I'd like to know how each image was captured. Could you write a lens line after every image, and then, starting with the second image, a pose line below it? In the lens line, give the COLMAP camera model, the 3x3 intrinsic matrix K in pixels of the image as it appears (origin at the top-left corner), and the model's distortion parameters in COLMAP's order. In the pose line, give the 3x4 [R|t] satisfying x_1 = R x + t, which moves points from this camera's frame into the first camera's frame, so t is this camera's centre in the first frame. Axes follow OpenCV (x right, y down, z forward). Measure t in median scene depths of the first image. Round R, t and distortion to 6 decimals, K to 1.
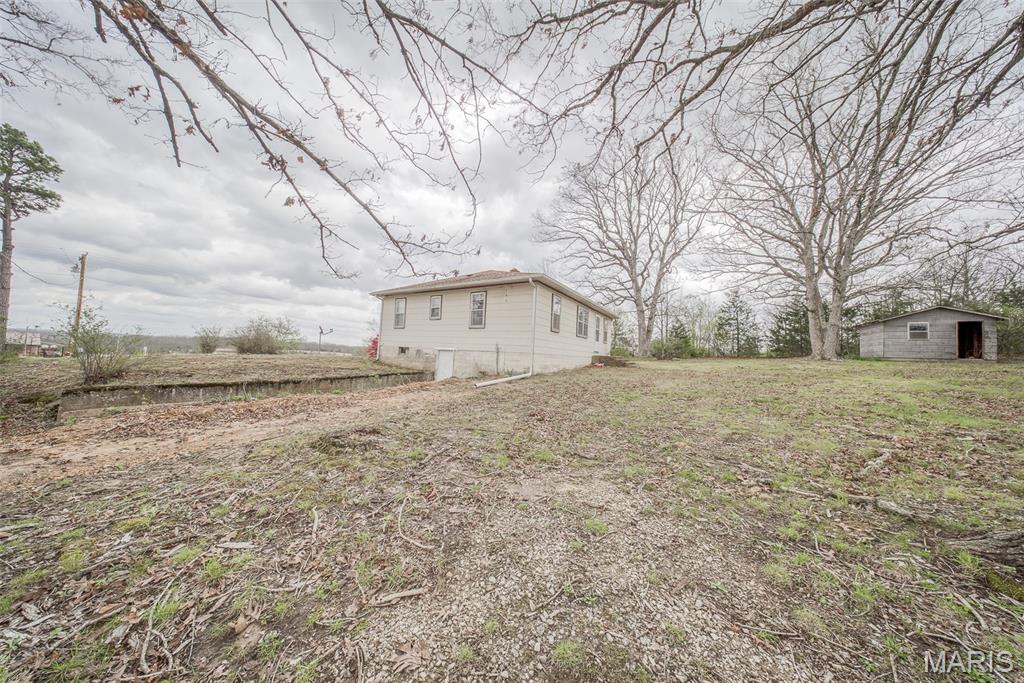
lens RADIAL K [[296.5, 0, 512.0], [0, 296.5, 341.5], [0, 0, 1]] dist [0.000050, 0.000001]
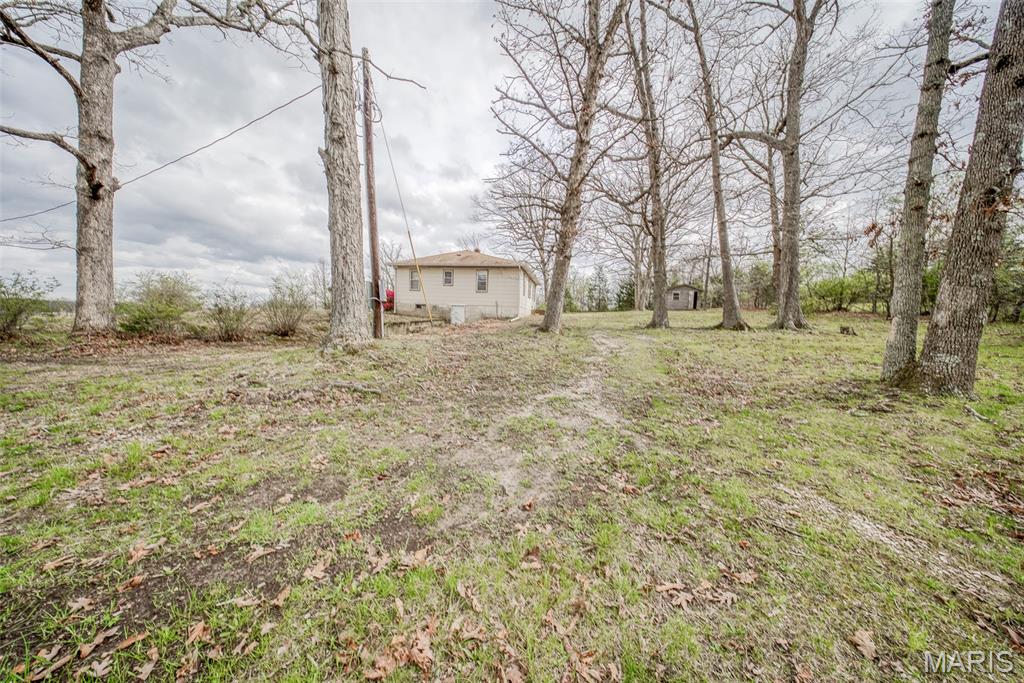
lens RADIAL K [[296.5, 0, 512.0], [0, 296.5, 341.5], [0, 0, 1]] dist [0.000050, 0.000001]
pose [[0.925313, -0.049890, 0.375908, -0.554741], [-0.000748, 0.991065, 0.133375, 0.007565], [-0.379203, -0.123695, 0.917008, -0.595036]]
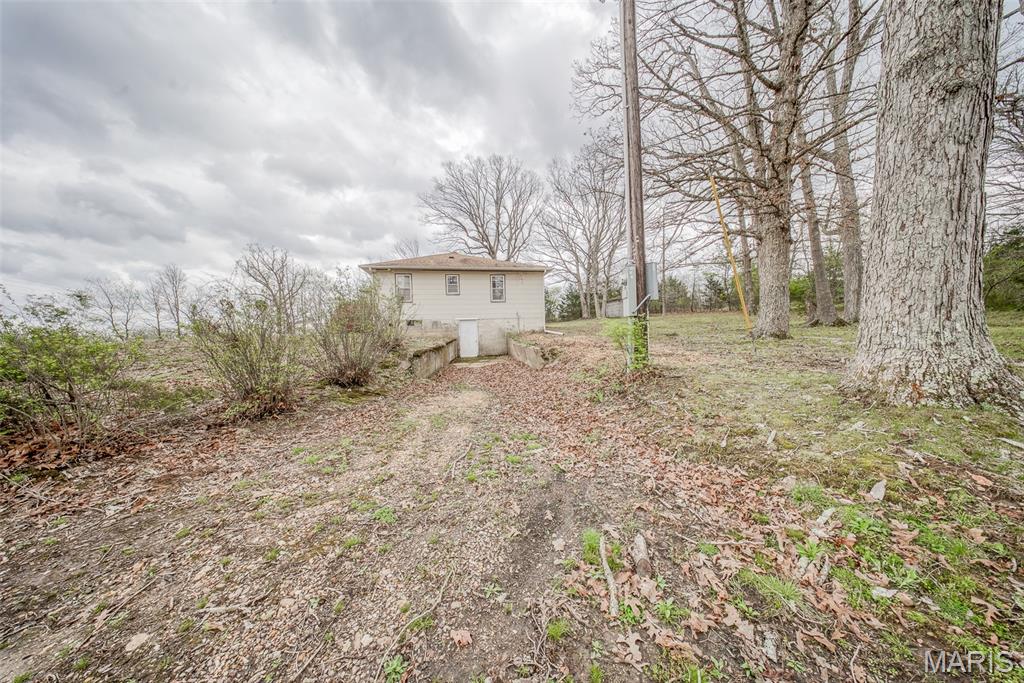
lens RADIAL K [[296.5, 0, 512.0], [0, 296.5, 341.5], [0, 0, 1]] dist [0.000050, 0.000001]
pose [[0.724194, -0.090018, 0.683696, -0.931021], [0.042523, 0.995386, 0.086014, 0.019795], [-0.688284, -0.033218, 0.724680, -0.036468]]
